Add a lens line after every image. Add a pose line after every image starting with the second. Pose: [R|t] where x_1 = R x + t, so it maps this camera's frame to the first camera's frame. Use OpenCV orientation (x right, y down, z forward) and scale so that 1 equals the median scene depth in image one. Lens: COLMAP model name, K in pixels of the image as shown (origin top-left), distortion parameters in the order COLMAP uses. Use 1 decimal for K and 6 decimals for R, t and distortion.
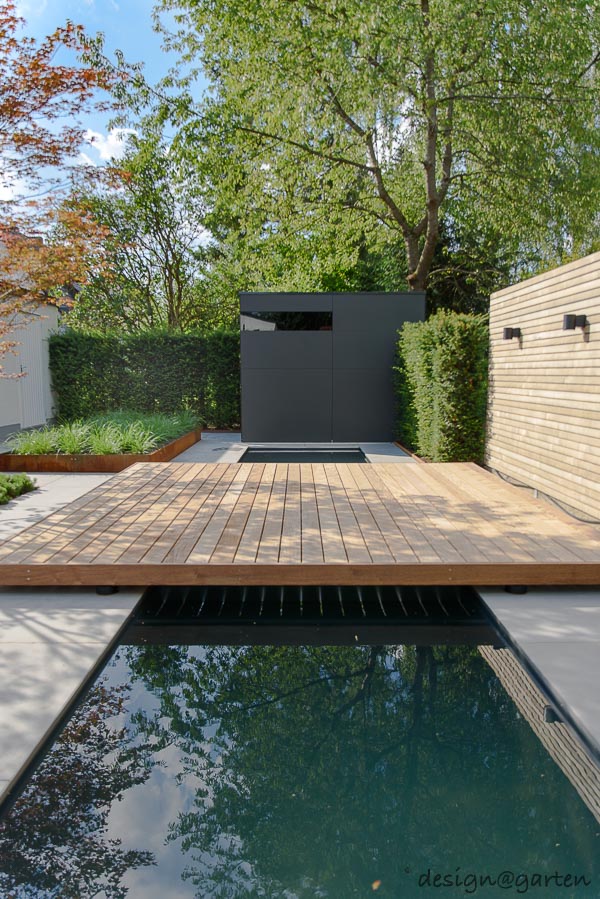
lens RADIAL K [[613.7, 0, 297.6], [0, 613.7, 448.5], [0, 0, 1]] dist [-0.005822, -0.002997]
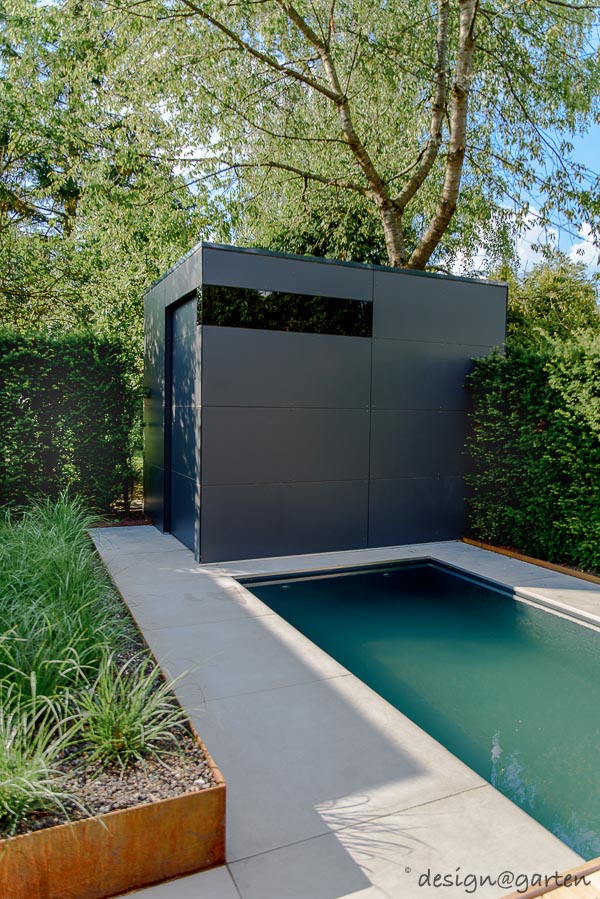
lens RADIAL K [[613.7, 0, 296.8], [0, 613.7, 439.7], [0, 0, 1]] dist [-0.005822, -0.002997]
pose [[0.905233, -0.001910, 0.424911, -0.289189], [0.033247, 0.997243, -0.066347, -0.092709], [-0.423613, 0.074186, 0.902800, 0.718554]]
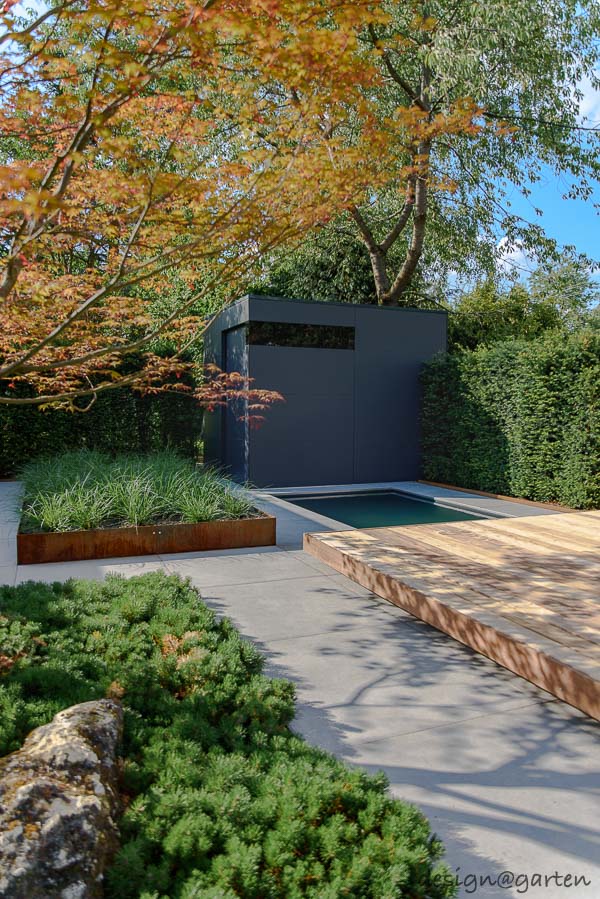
lens RADIAL K [[613.7, 0, 302.7], [0, 613.7, 448.1], [0, 0, 1]] dist [-0.005822, -0.002997]
pose [[0.916328, -0.018016, 0.400023, -0.440222], [0.040495, 0.998035, -0.047812, -0.029057], [-0.398376, 0.060011, 0.915257, 0.354562]]
